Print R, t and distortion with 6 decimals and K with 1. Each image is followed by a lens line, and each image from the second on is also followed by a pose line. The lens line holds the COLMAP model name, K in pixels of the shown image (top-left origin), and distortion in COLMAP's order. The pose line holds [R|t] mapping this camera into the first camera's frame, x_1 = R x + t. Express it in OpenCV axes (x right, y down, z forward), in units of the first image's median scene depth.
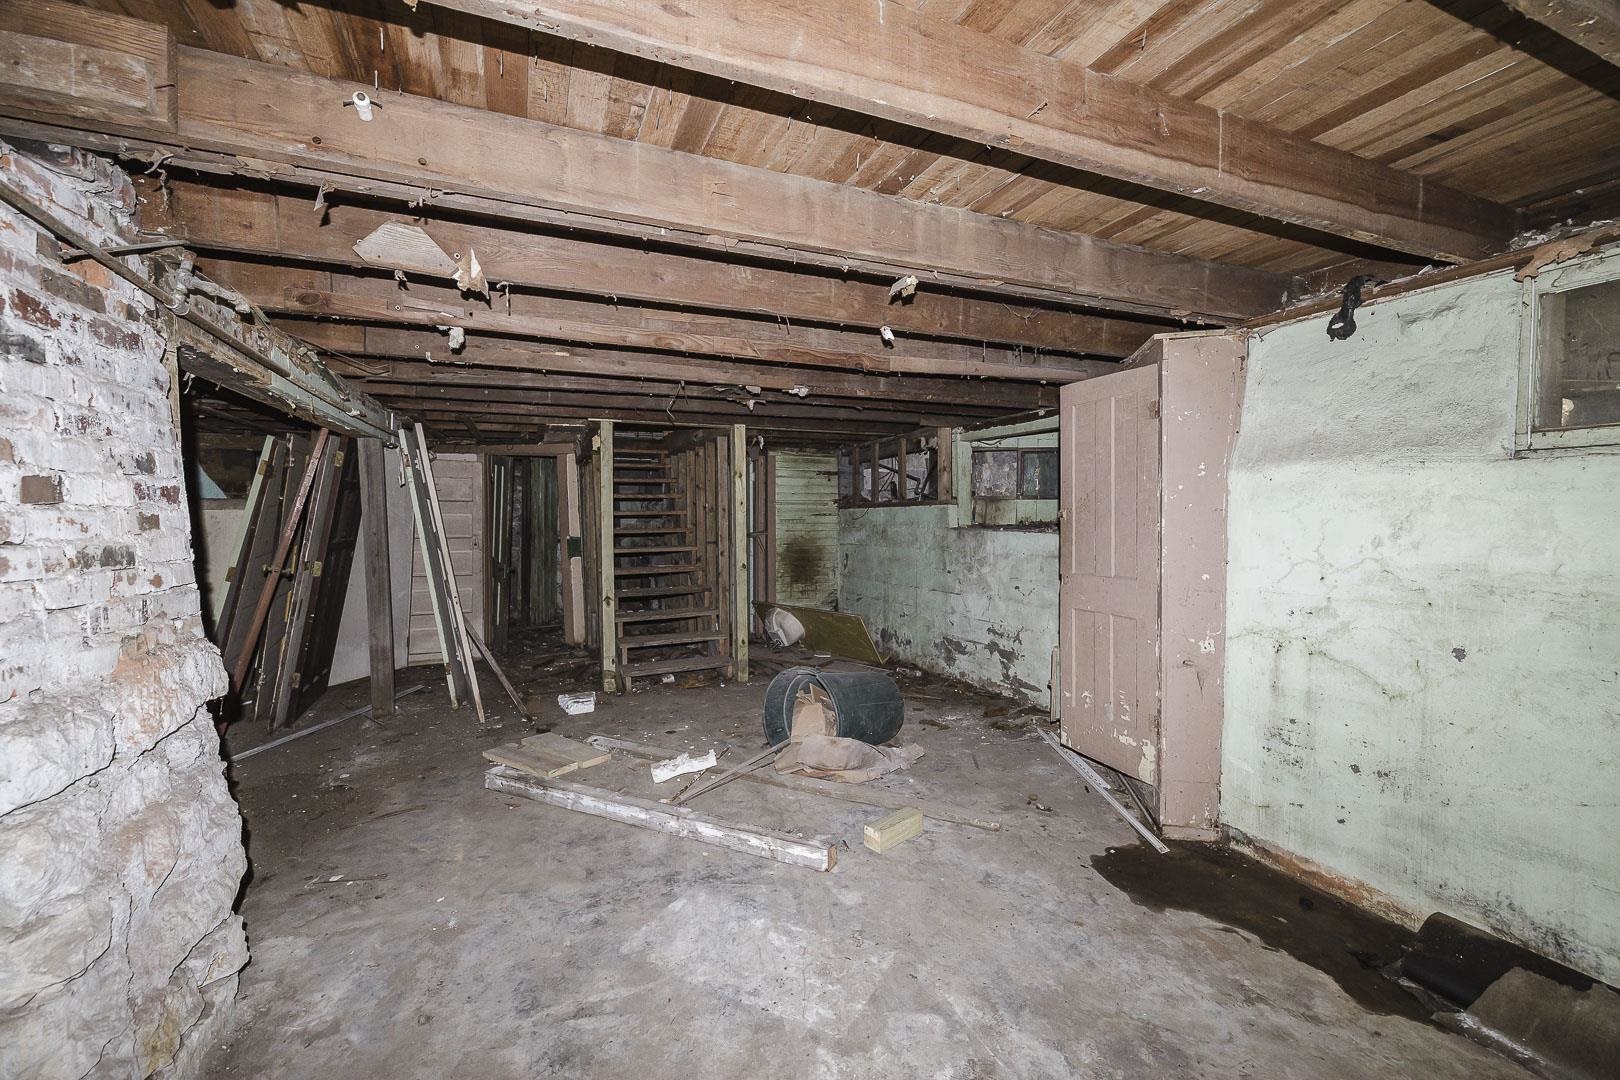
lens RADIAL K [[682.7, 0, 809.0], [0, 682.7, 535.9], [0, 0, 1]] dist [0.005181, 0.000449]
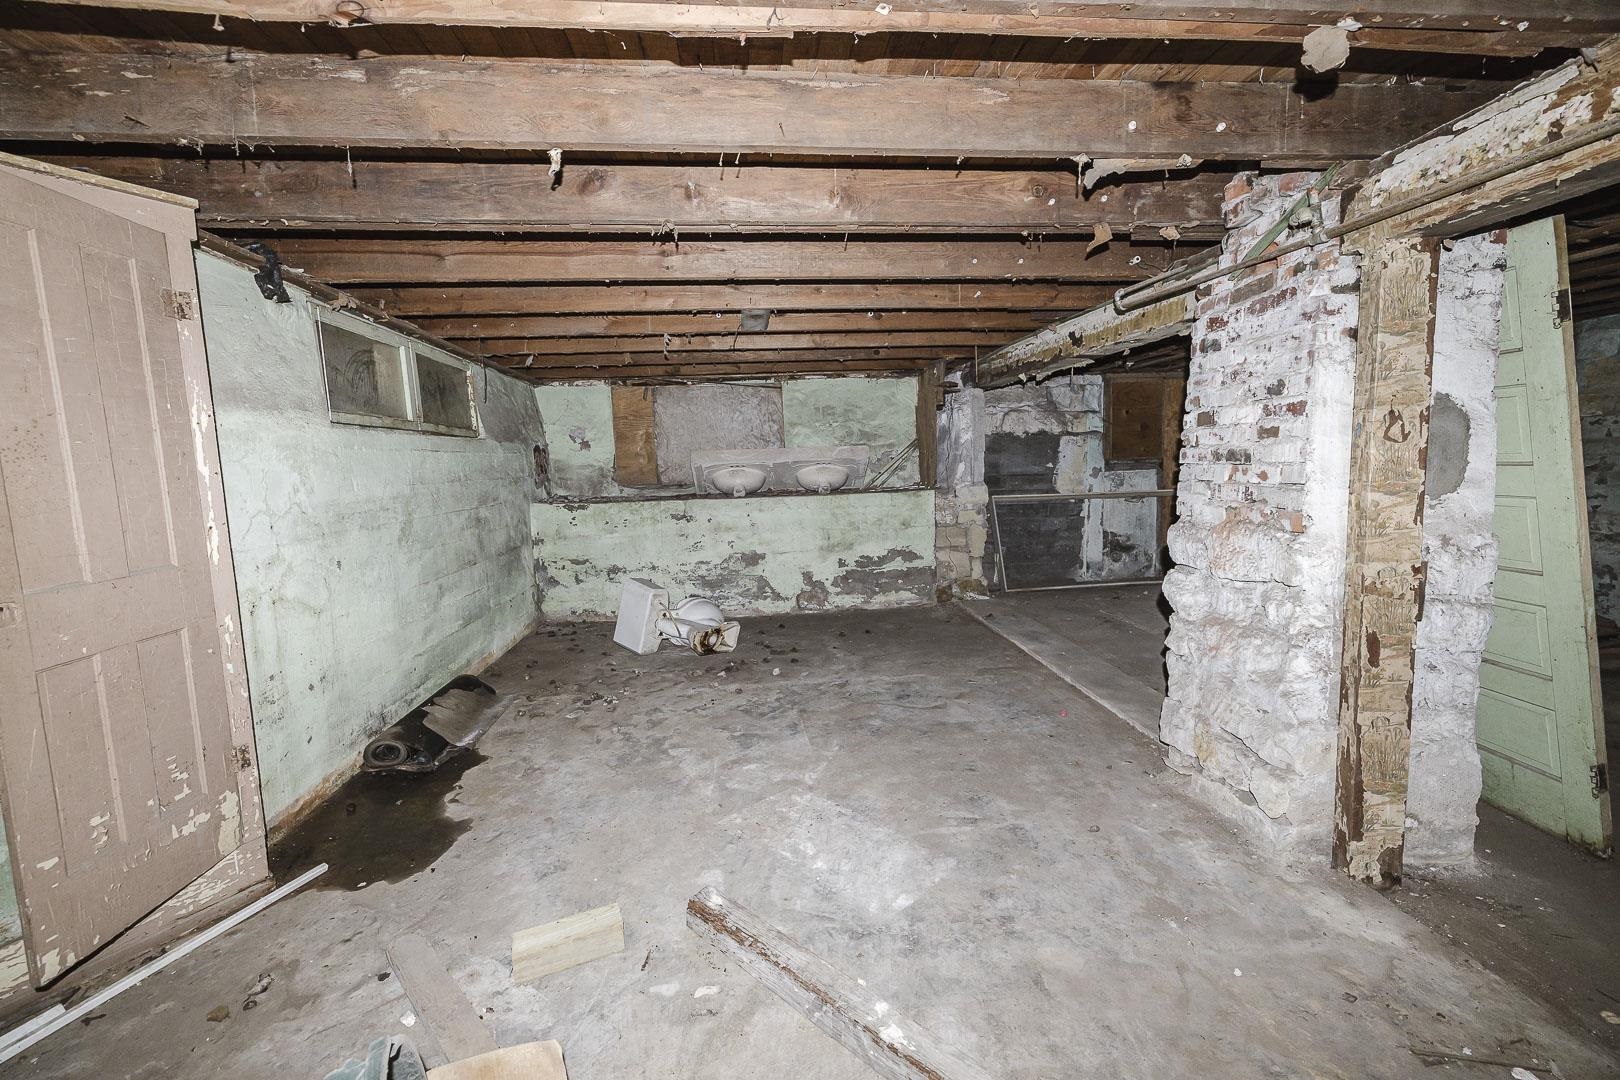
lens RADIAL K [[682.7, 0, 812.6], [0, 682.7, 533.4], [0, 0, 1]] dist [0.005181, 0.000449]
pose [[-0.955377, 0.002390, 0.295378, -0.385991], [0.045019, 0.989464, 0.137604, -0.038992], [-0.291937, 0.144761, -0.945419, 2.025172]]
